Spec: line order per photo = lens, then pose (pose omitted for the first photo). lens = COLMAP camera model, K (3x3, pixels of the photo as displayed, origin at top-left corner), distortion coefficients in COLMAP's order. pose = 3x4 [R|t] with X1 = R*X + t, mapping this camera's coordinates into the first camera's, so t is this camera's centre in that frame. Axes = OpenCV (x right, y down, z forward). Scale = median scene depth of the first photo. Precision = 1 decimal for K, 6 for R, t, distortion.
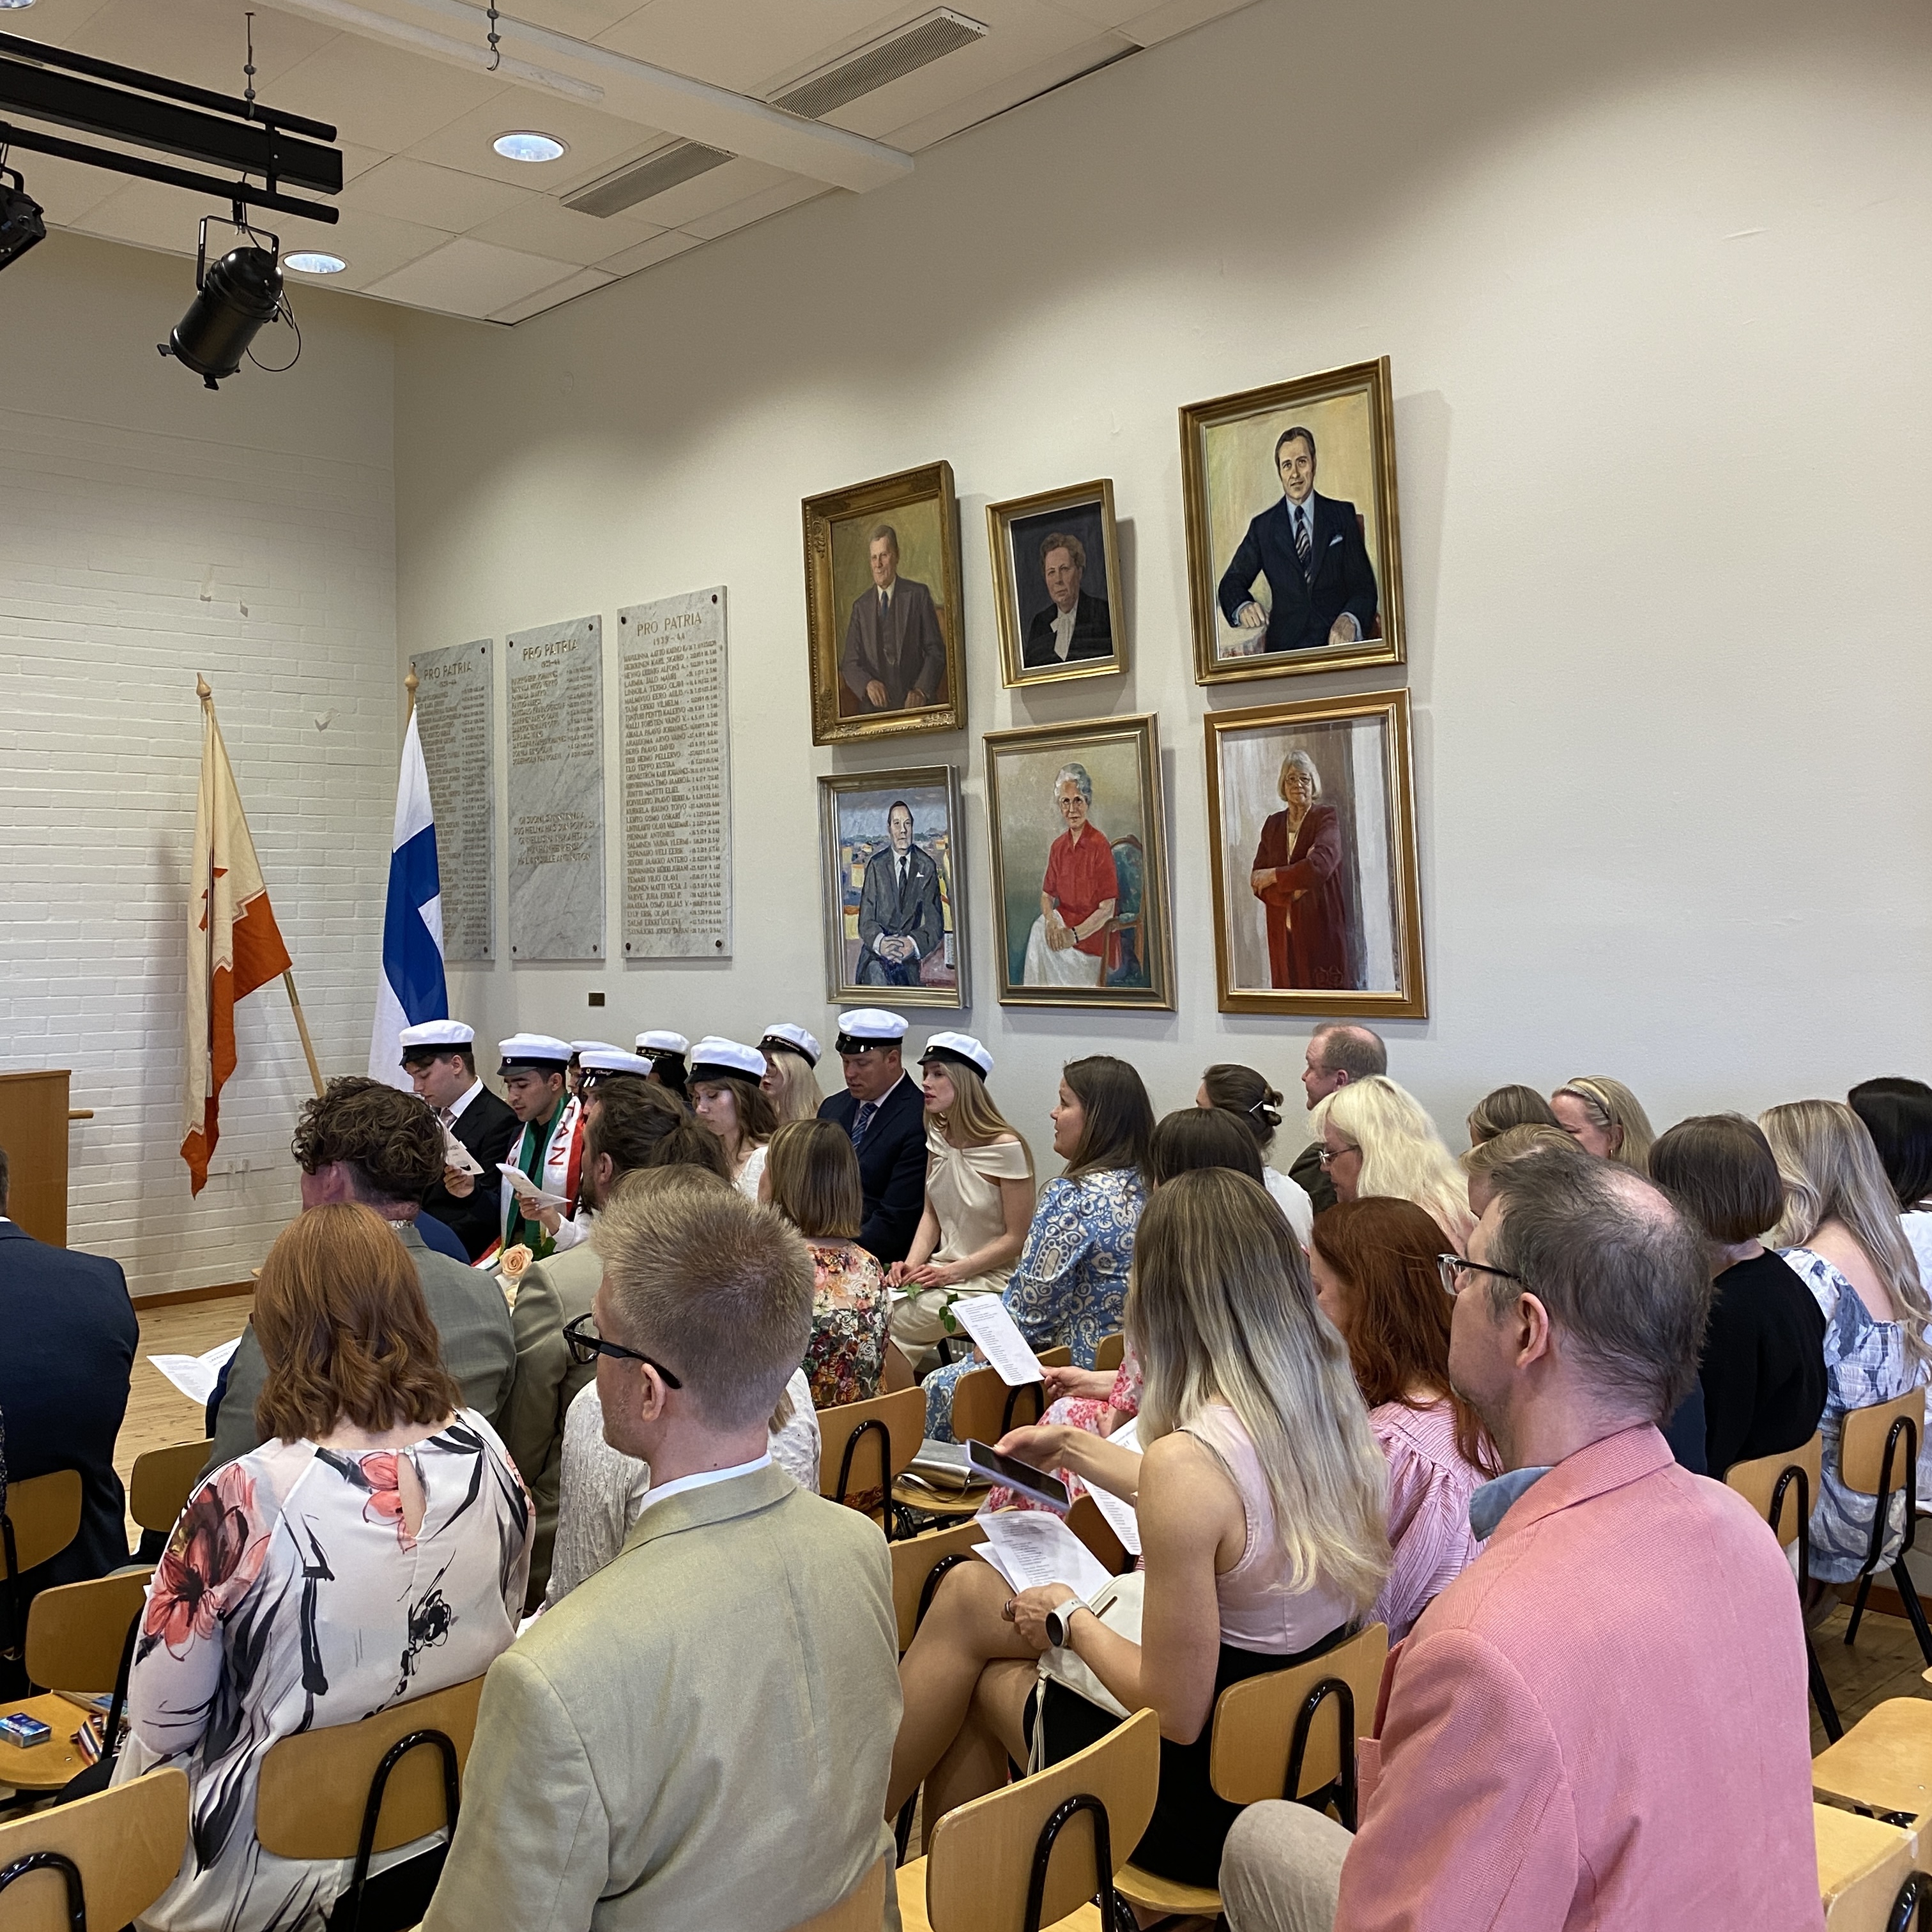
lens RADIAL K [[1984.1, 0, 961.4], [0, 1984.1, 822.6], [0, 0, 1]] dist [0.127911, -0.287750]
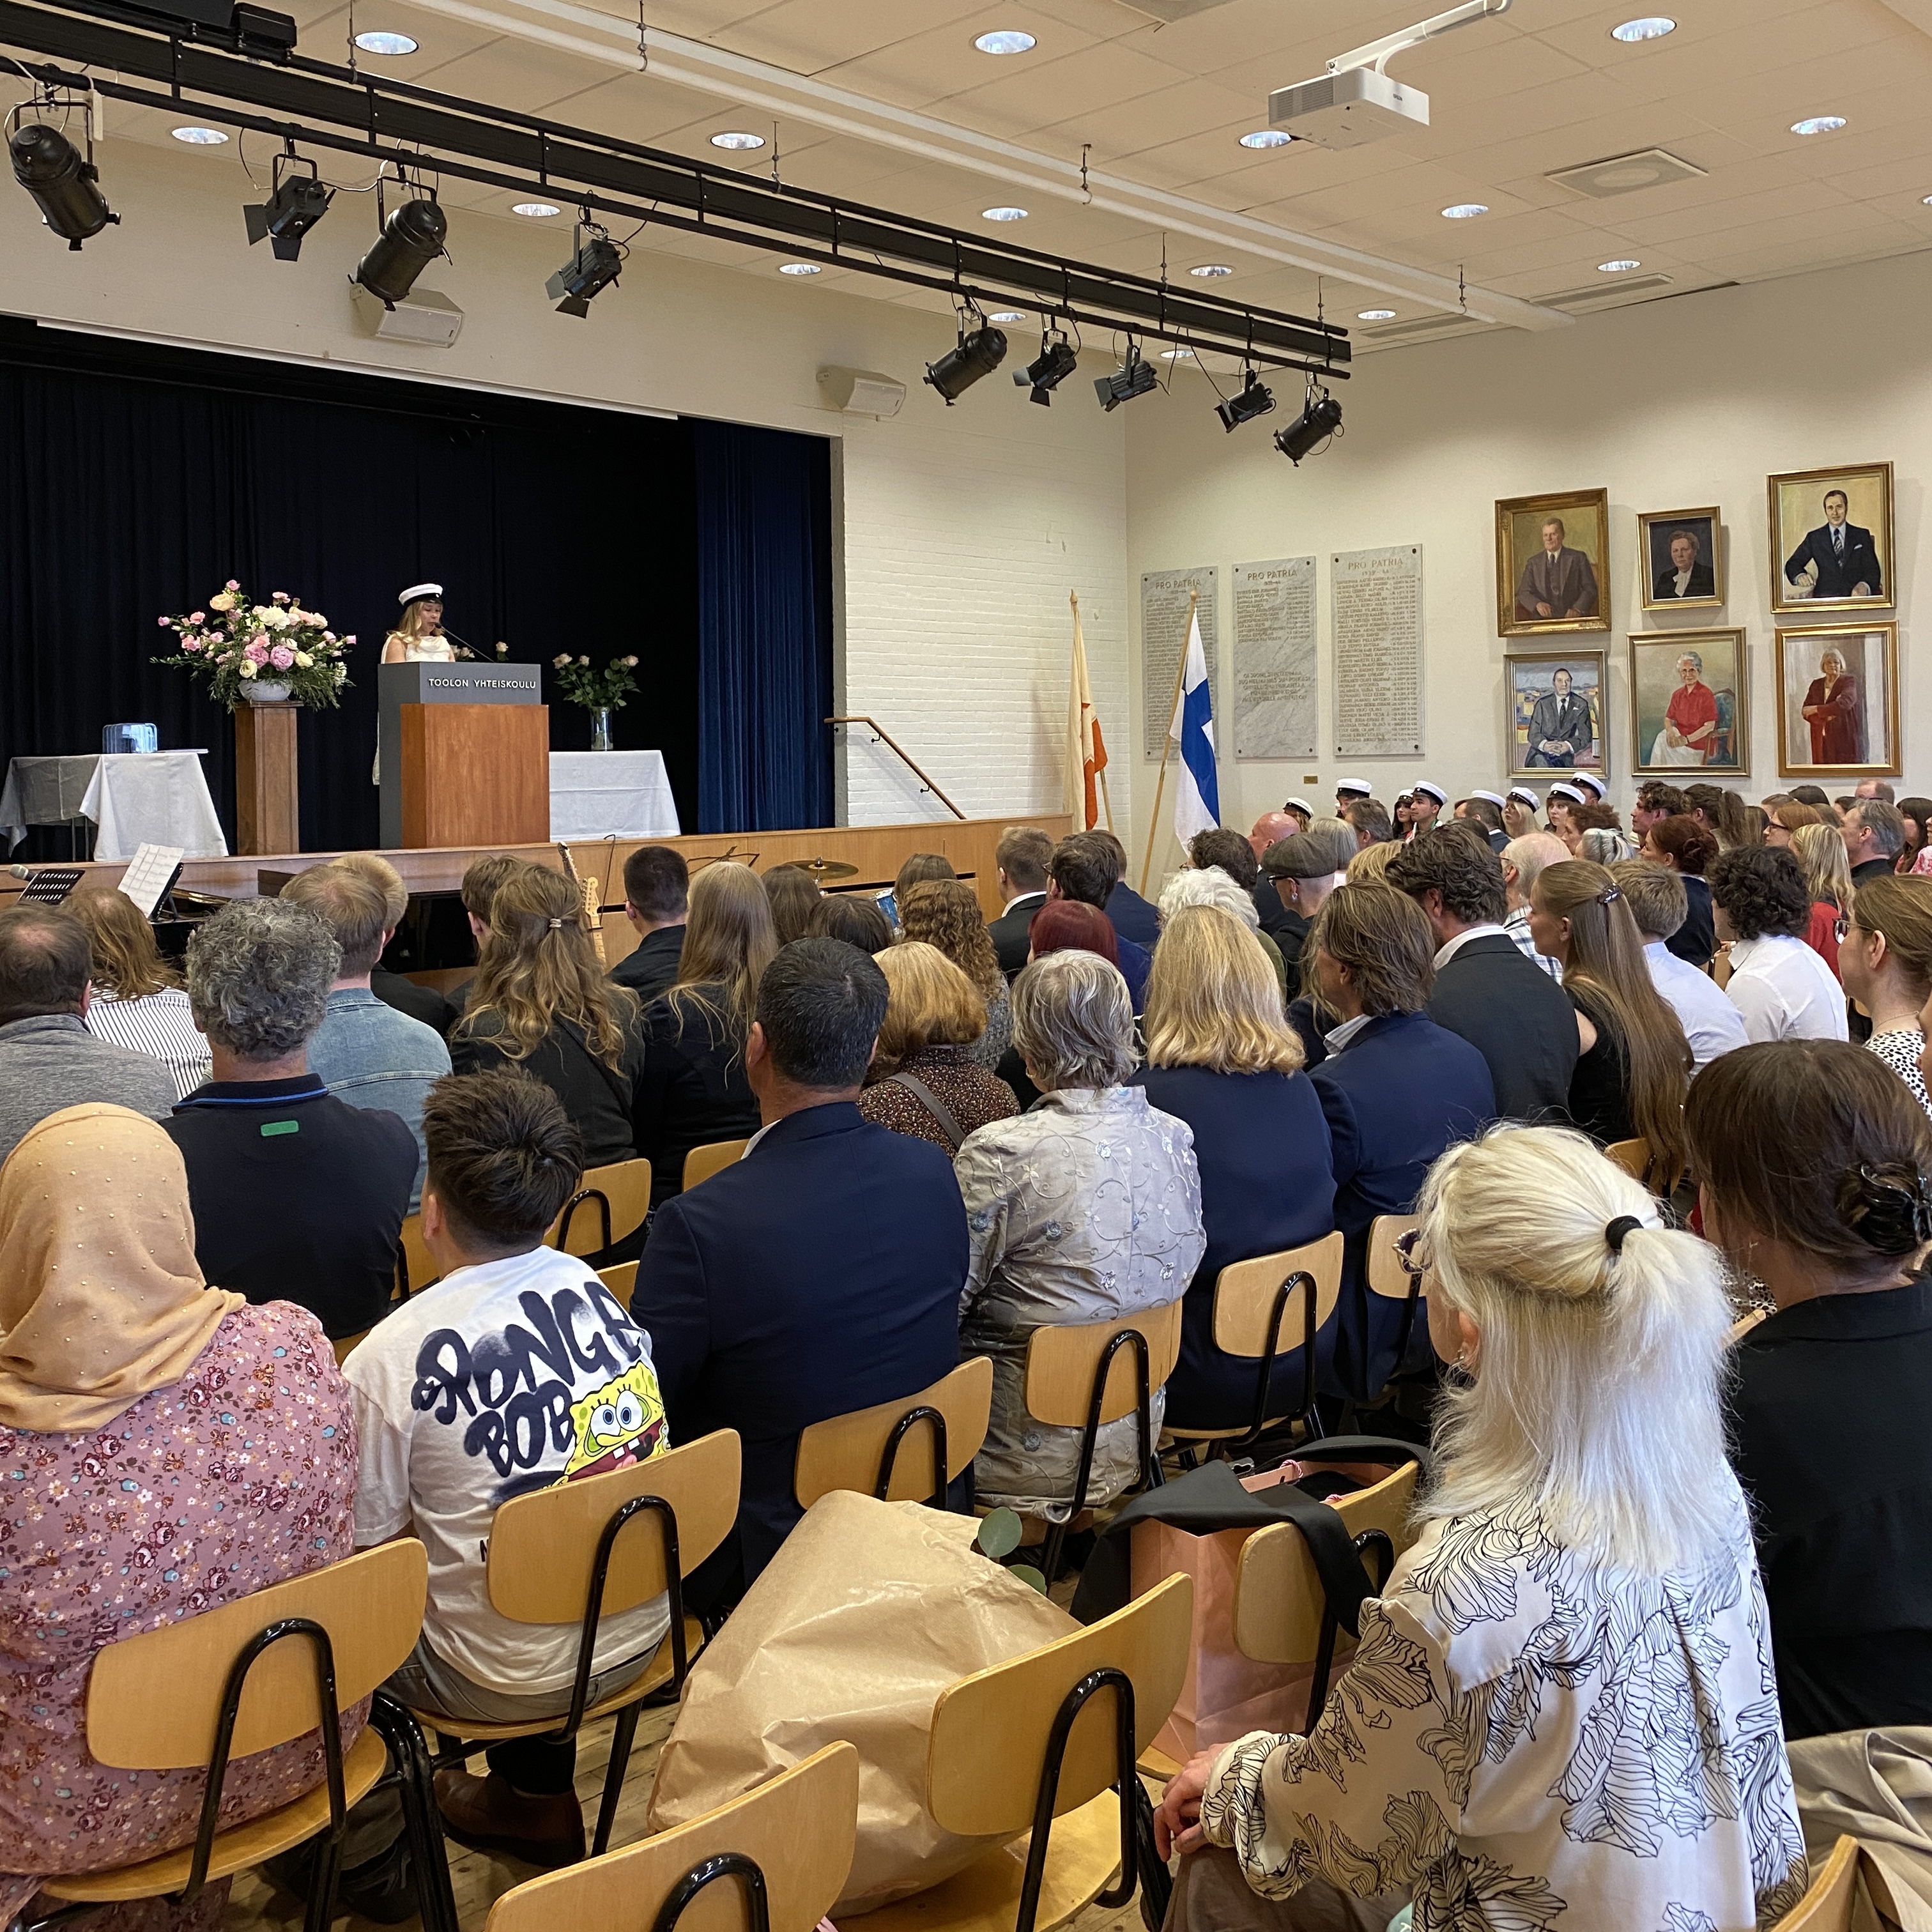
lens RADIAL K [[1961.5, 0, 964.7], [0, 1961.5, 808.2], [0, 0, 1]] dist [0.179320, -0.513623]
pose [[0.999362, 0.002031, 0.035666, -0.696000], [-0.004821, 0.996917, 0.078314, -0.024846], [-0.035397, -0.078436, 0.996291, -0.894501]]
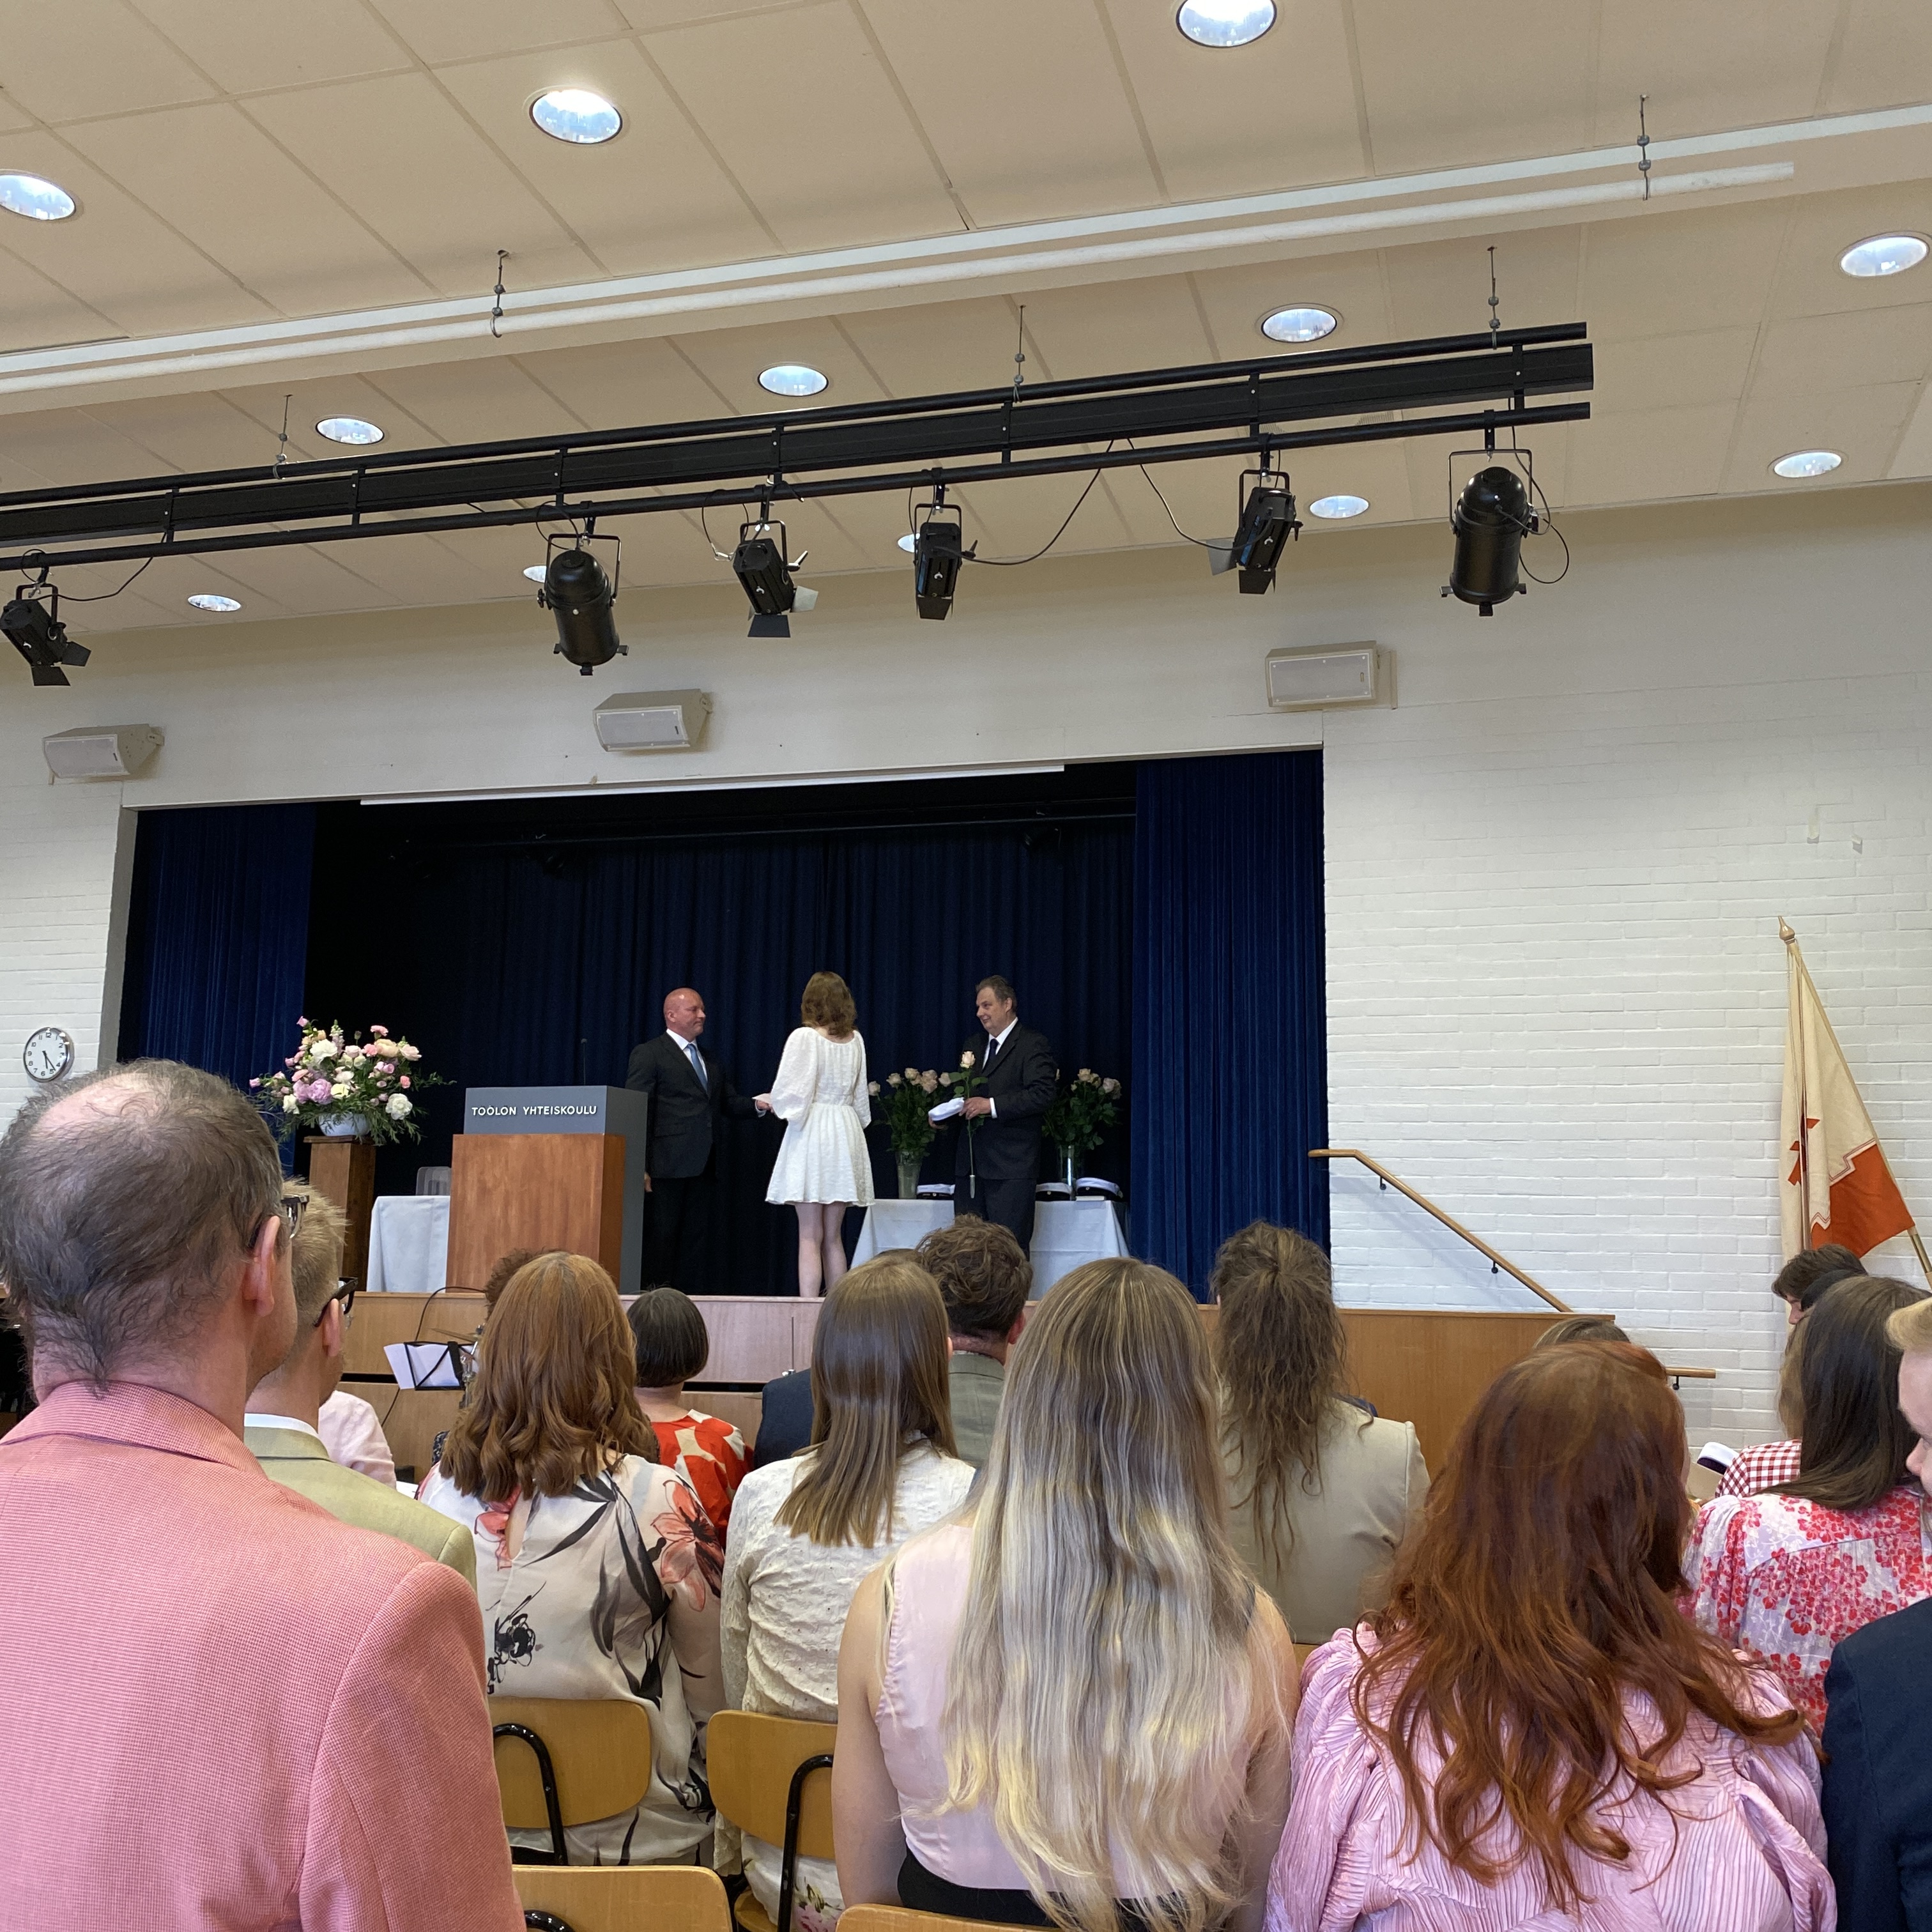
lens RADIAL K [[1959.7, 0, 966.0], [0, 1959.7, 966.0], [0, 0, 1]] dist [0.044357, -0.053398]
pose [[0.509751, -0.107699, -0.853554, 0.293777], [0.022661, 0.993470, -0.111819, 0.060253], [0.860023, 0.037658, 0.508863, 0.243229]]
